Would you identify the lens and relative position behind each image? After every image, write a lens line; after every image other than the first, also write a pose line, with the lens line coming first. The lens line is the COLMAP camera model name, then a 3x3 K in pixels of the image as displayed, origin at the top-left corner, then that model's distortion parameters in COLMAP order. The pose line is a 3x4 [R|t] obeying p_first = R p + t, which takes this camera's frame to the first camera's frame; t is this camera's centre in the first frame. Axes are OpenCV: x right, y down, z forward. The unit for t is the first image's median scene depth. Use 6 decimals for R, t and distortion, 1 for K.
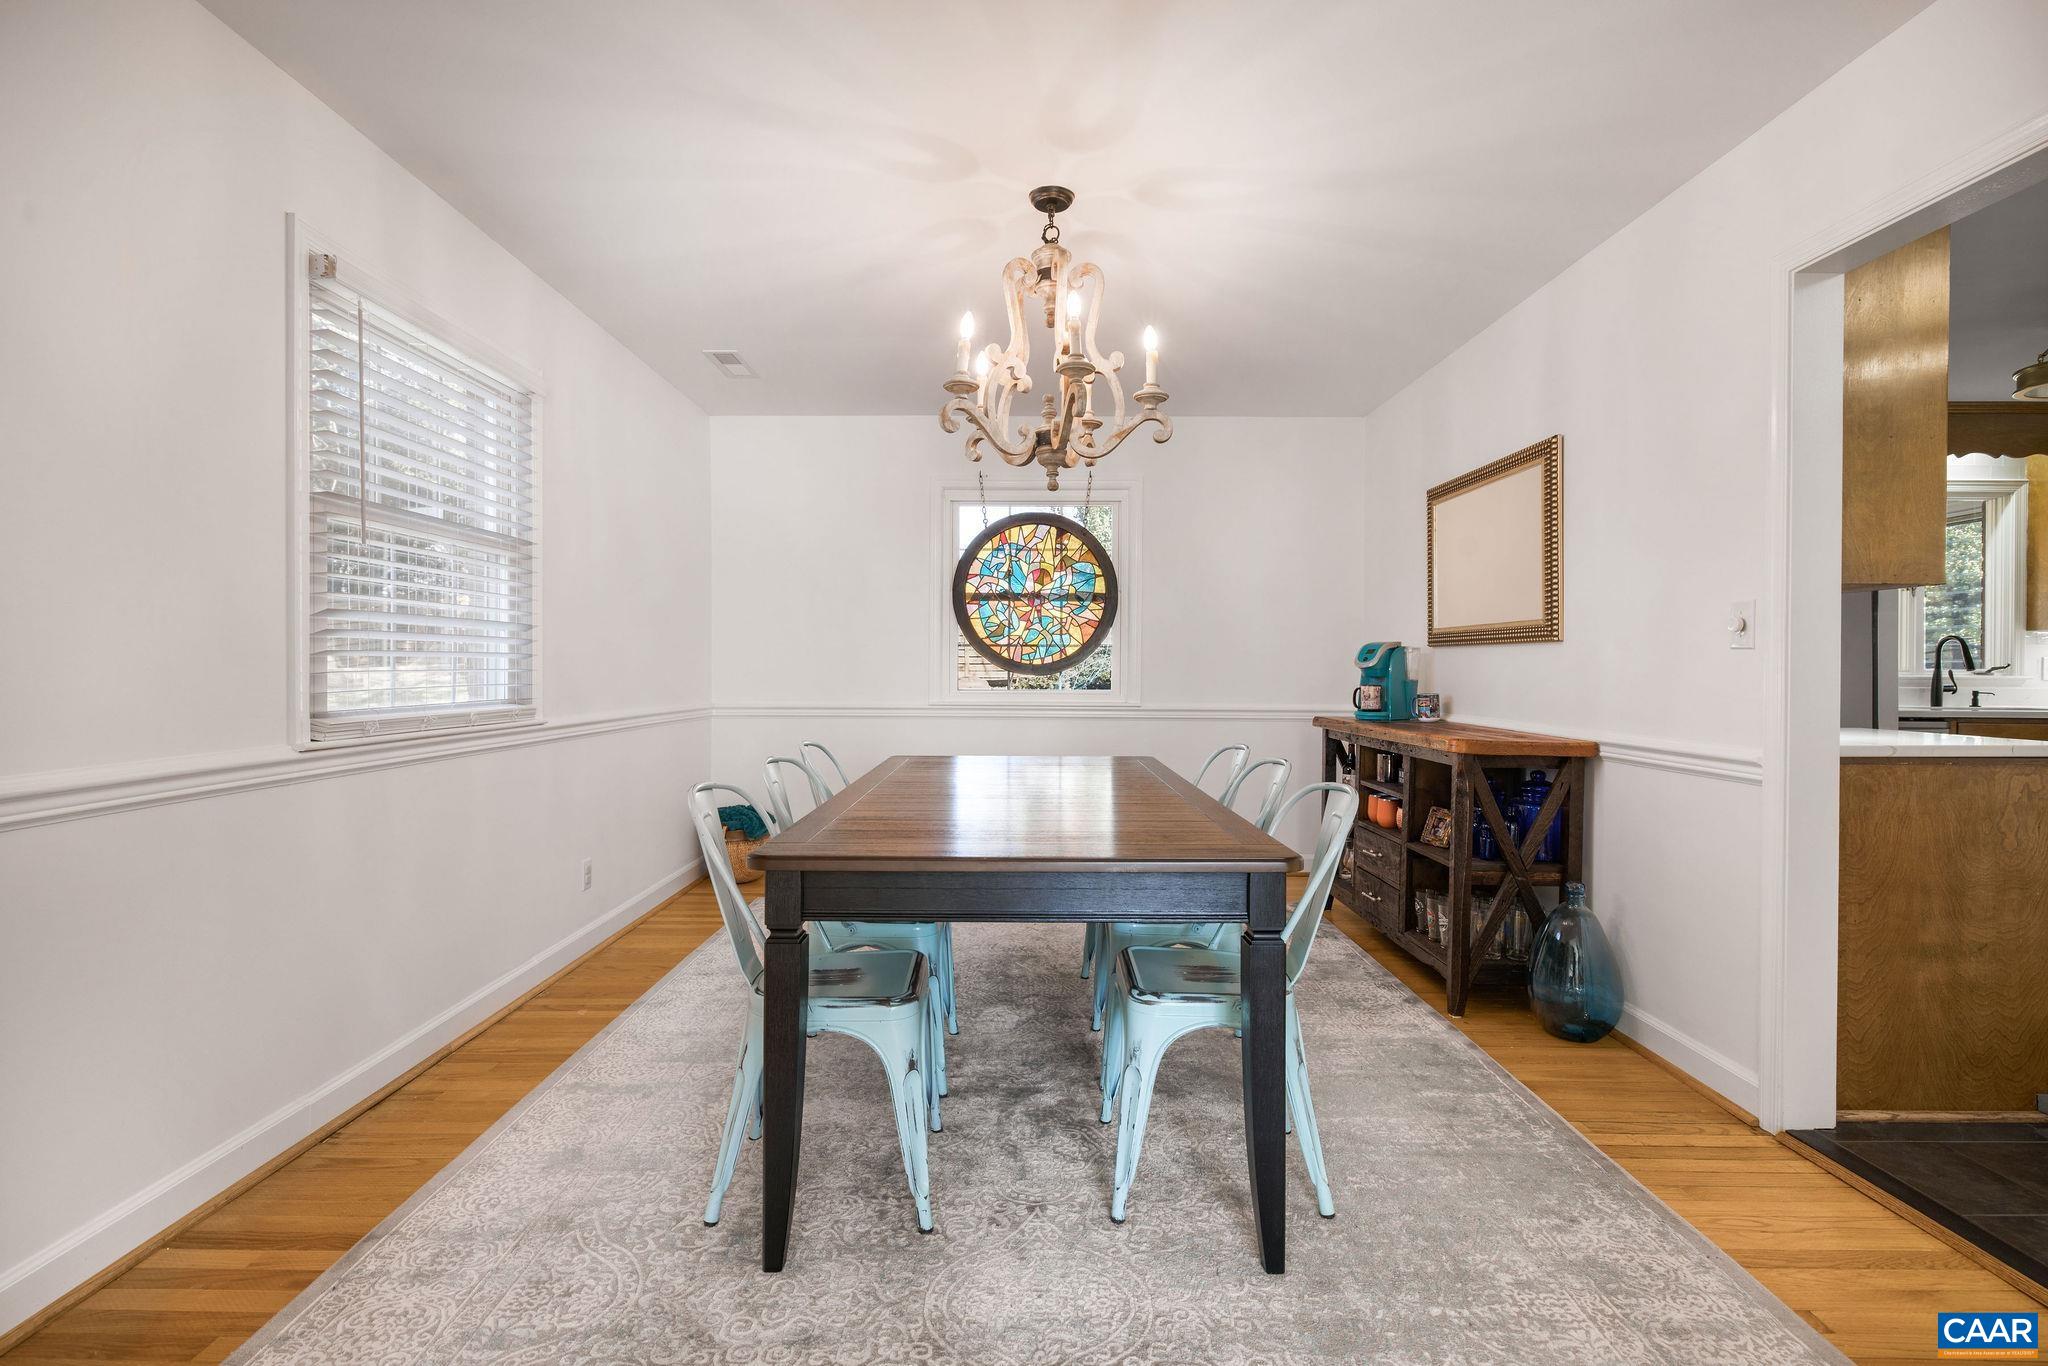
lens RADIAL K [[981.3, 0, 1012.3], [0, 981.3, 673.0], [0, 0, 1]] dist [-0.001290, 0.000299]
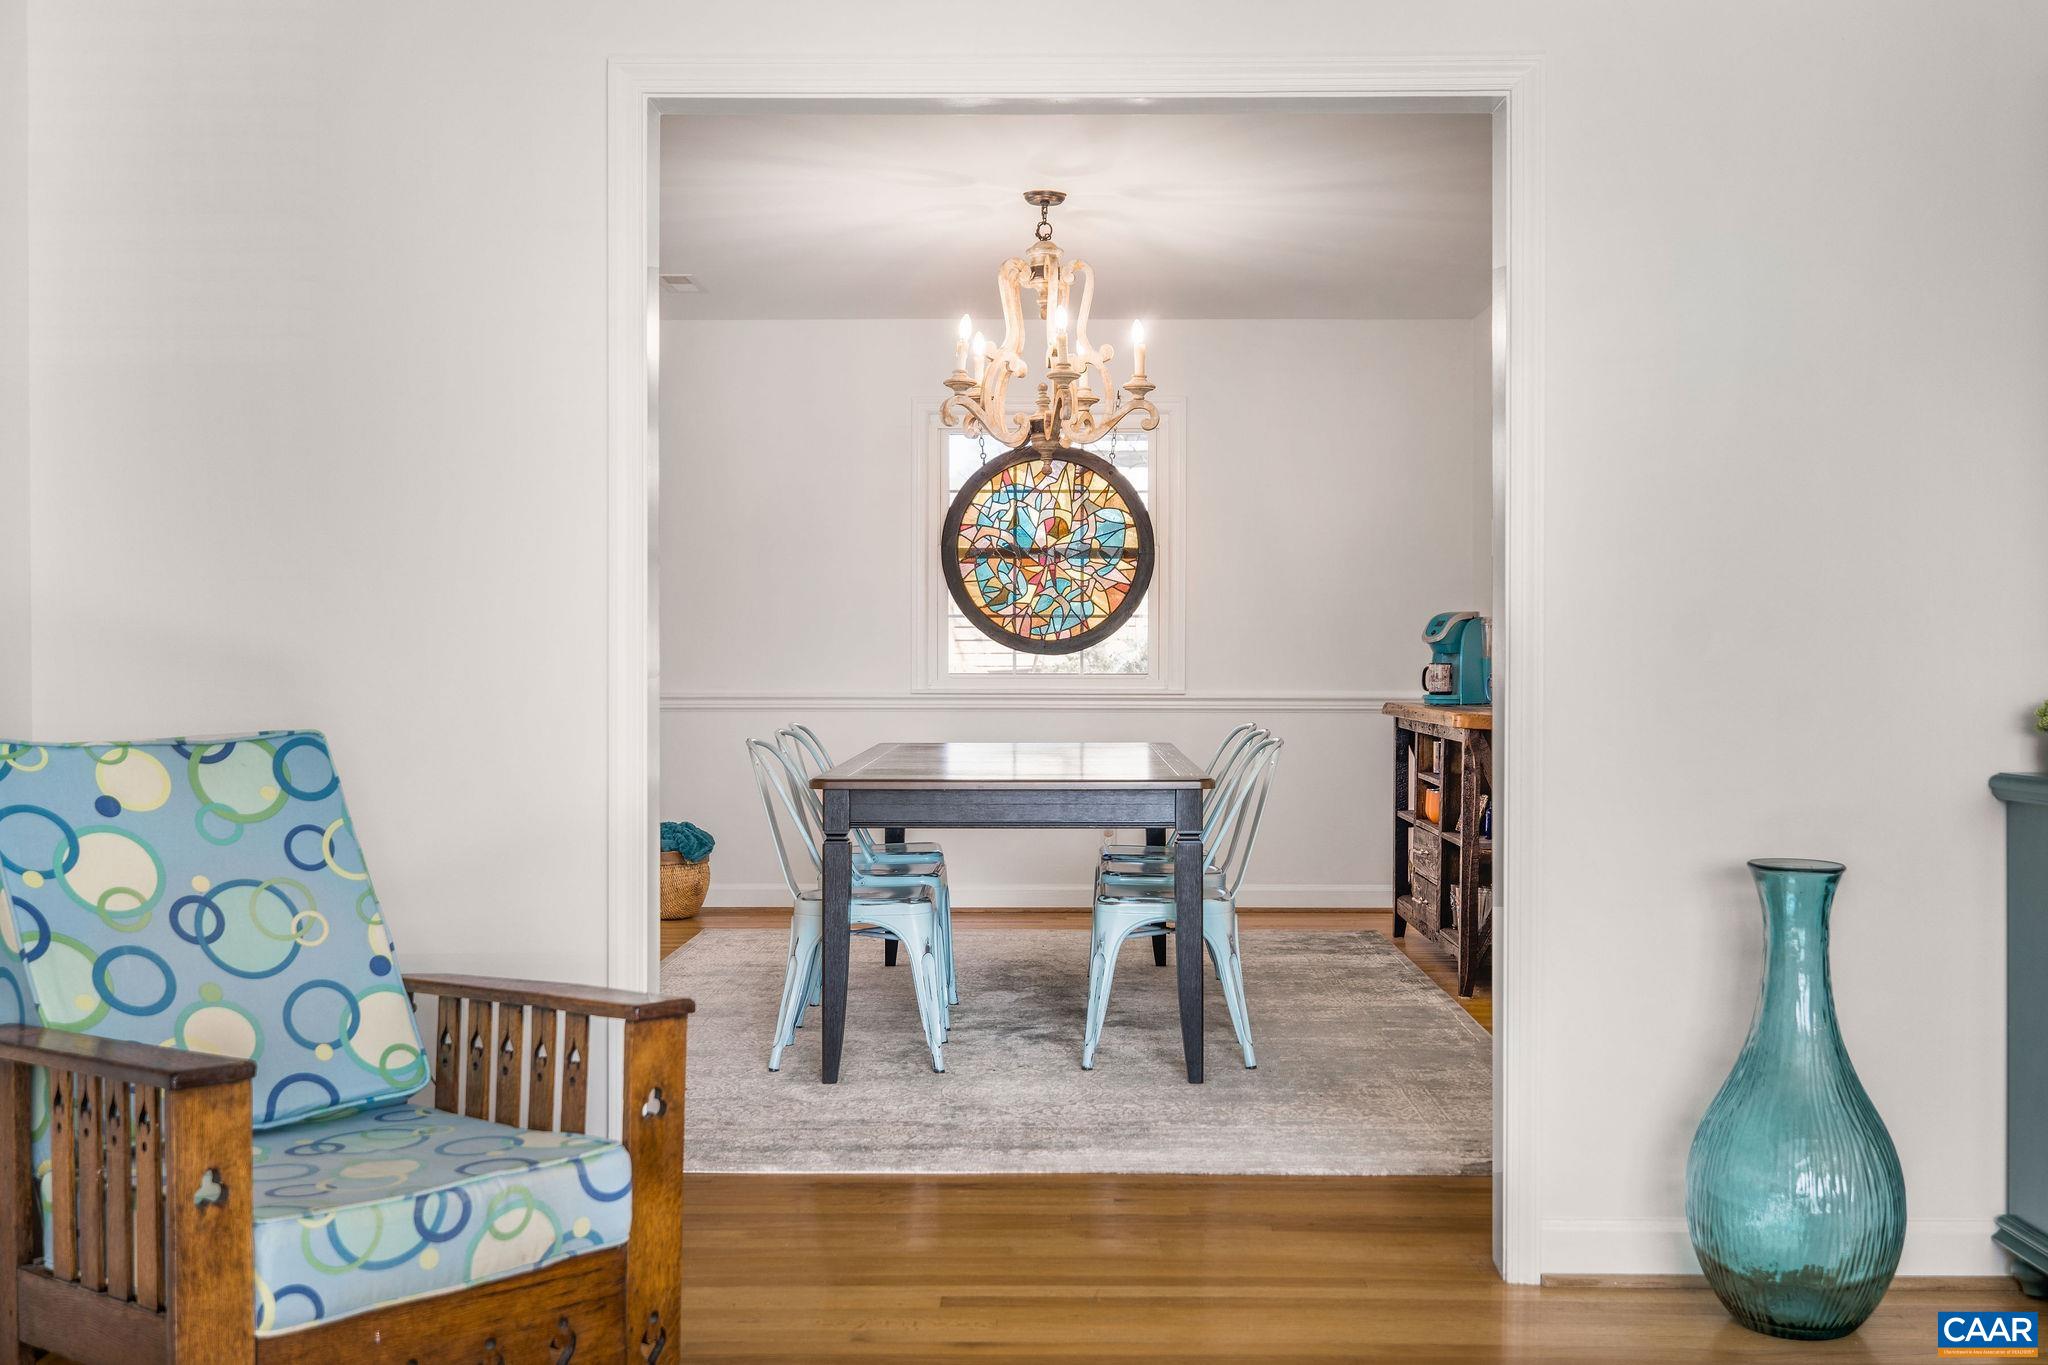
lens RADIAL K [[2063.7, 0, 1032.8], [0, 2063.7, 668.8], [0, 0, 1]] dist [0.006113, 0.000000]
pose [[0.999984, -0.003422, -0.004472, 0.018595], [0.003440, 0.999985, 0.004161, 0.006862], [0.004457, -0.004177, 0.999981, -0.635974]]
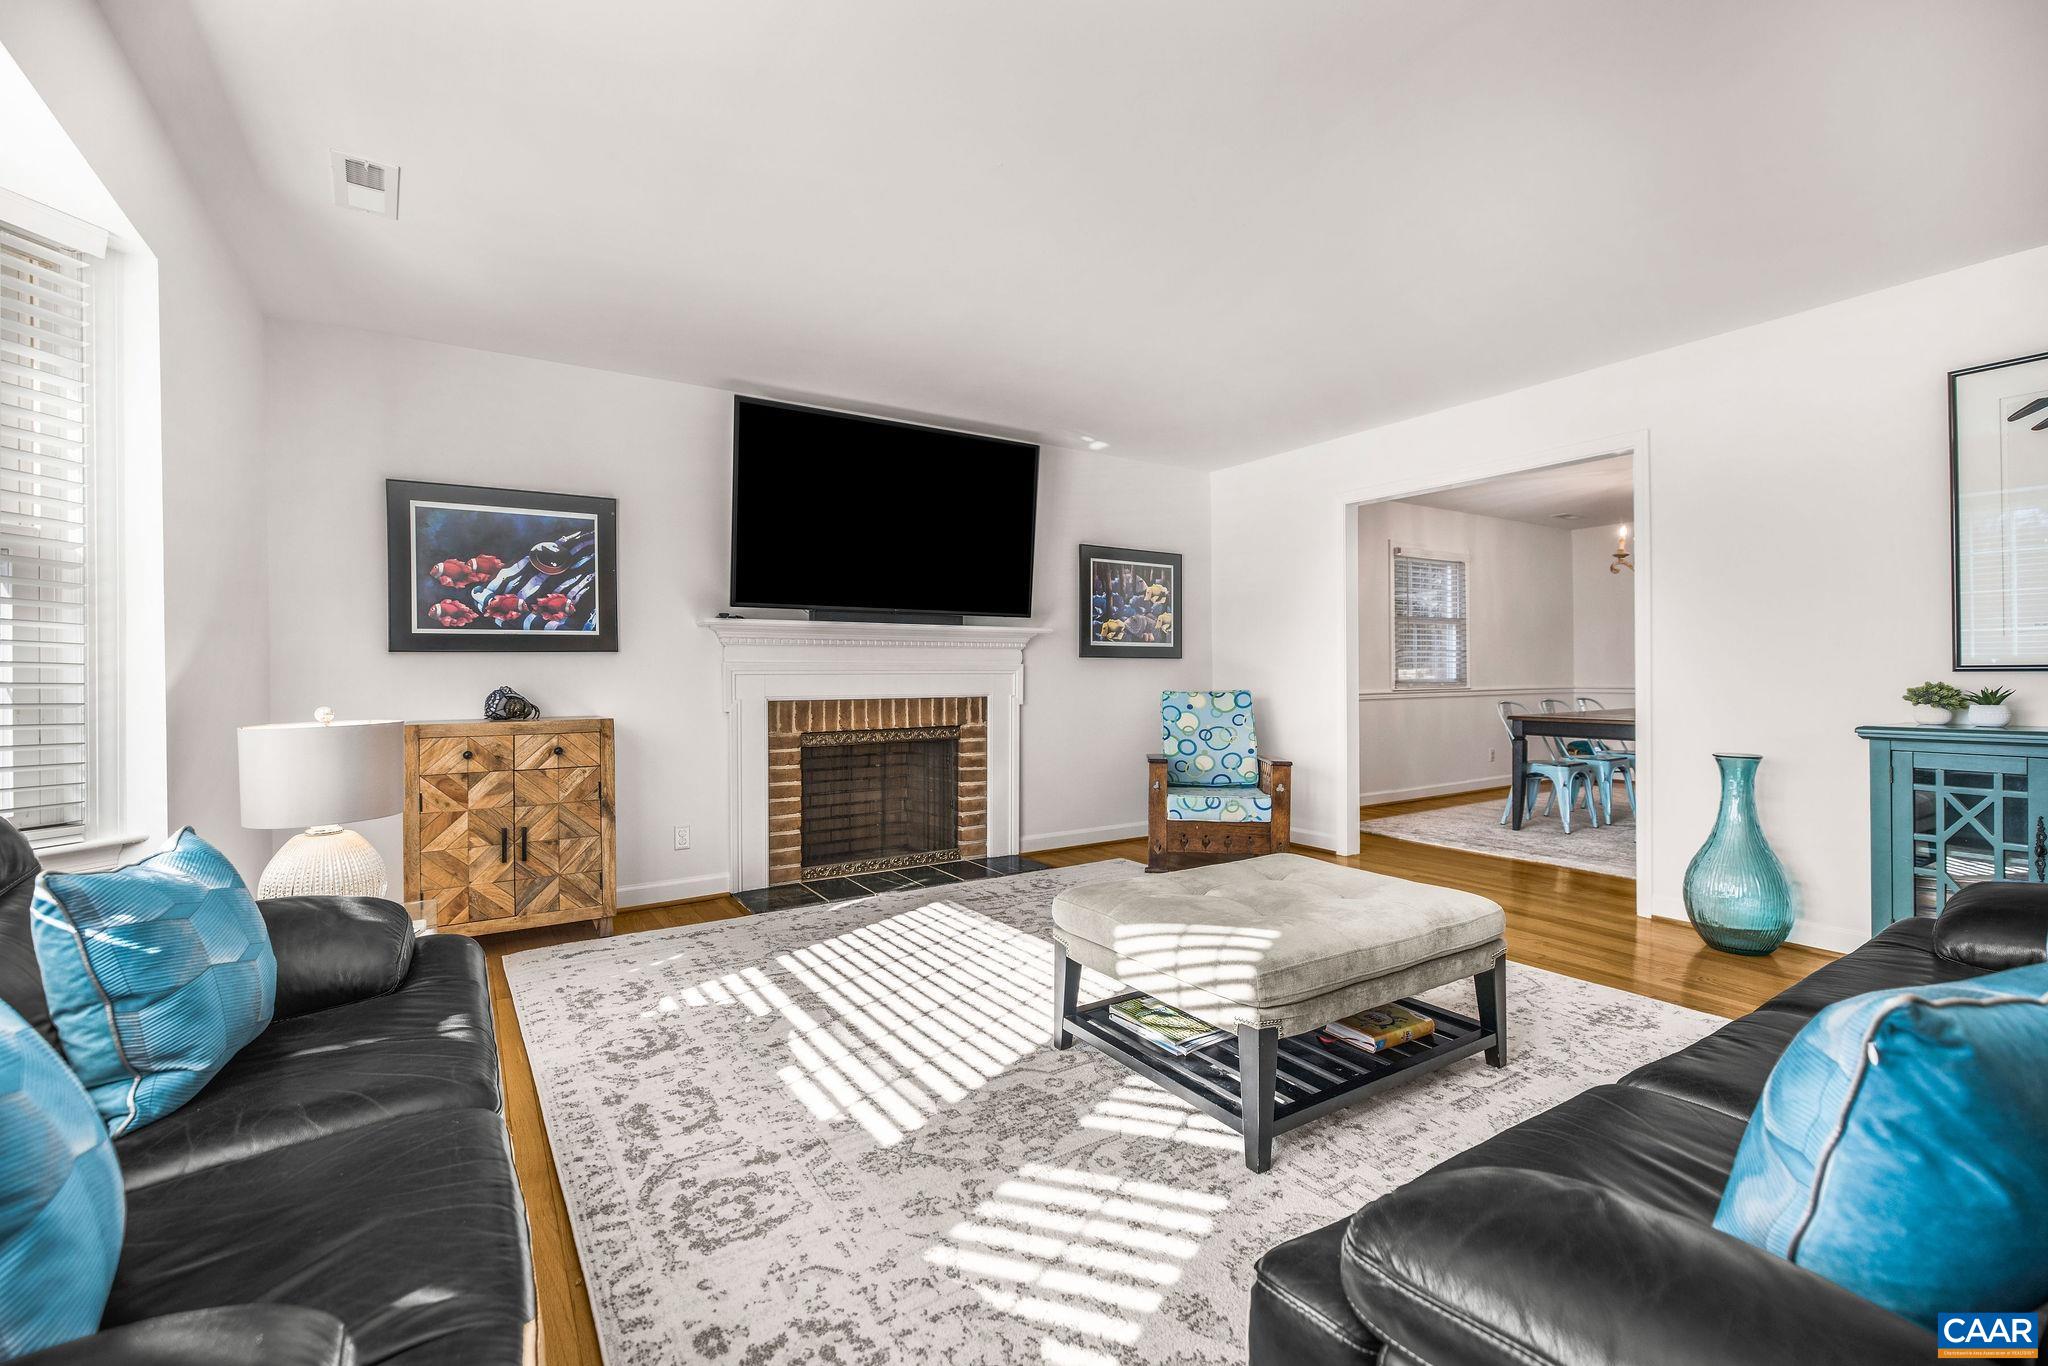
lens RADIAL K [[871.0, 0, 1017.7], [0, 871.0, 671.9], [0, 0, 1]] dist [0.000822, -0.000075]
pose [[0.551528, -0.005537, -0.834138, 0.487417], [0.003213, 0.999985, -0.004514, 0.009827], [0.834150, -0.000191, 0.551537, -0.790047]]
